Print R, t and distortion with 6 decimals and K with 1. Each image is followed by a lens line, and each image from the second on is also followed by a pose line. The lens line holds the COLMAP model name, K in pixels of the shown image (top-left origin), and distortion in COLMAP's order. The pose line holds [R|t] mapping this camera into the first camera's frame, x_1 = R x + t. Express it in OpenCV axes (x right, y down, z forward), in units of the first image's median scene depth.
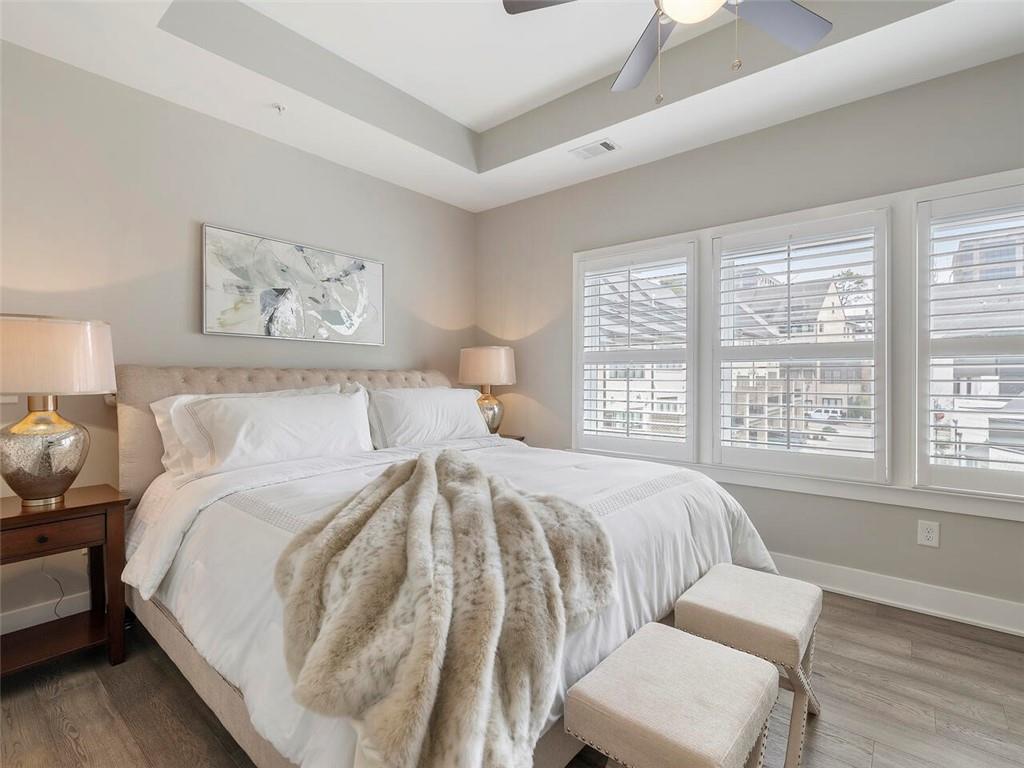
lens RADIAL K [[484.3, 0, 515.1], [0, 484.3, 382.1], [0, 0, 1]] dist [-0.000950, -0.000011]
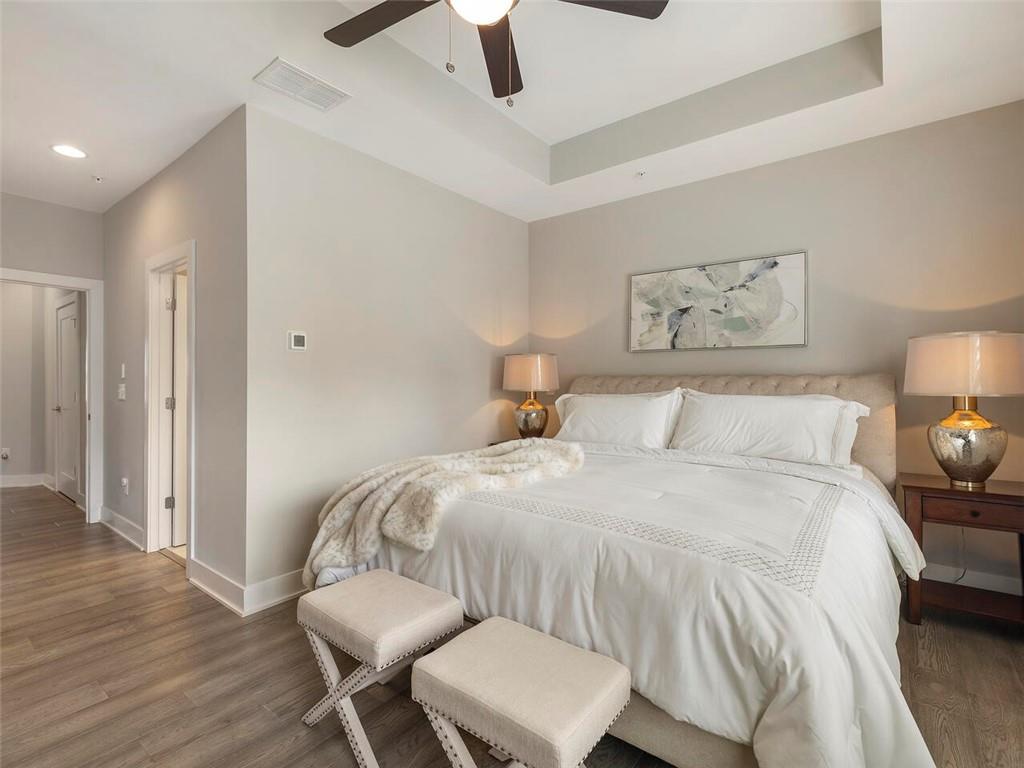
lens RADIAL K [[484.3, 0, 514.1], [0, 484.3, 381.2], [0, 0, 1]] dist [-0.000950, -0.000011]
pose [[0.048966, 0.002557, -0.998797, 0.724753], [-0.004750, 0.999986, 0.002327, -0.014309], [0.998789, 0.004630, 0.048977, 0.551653]]
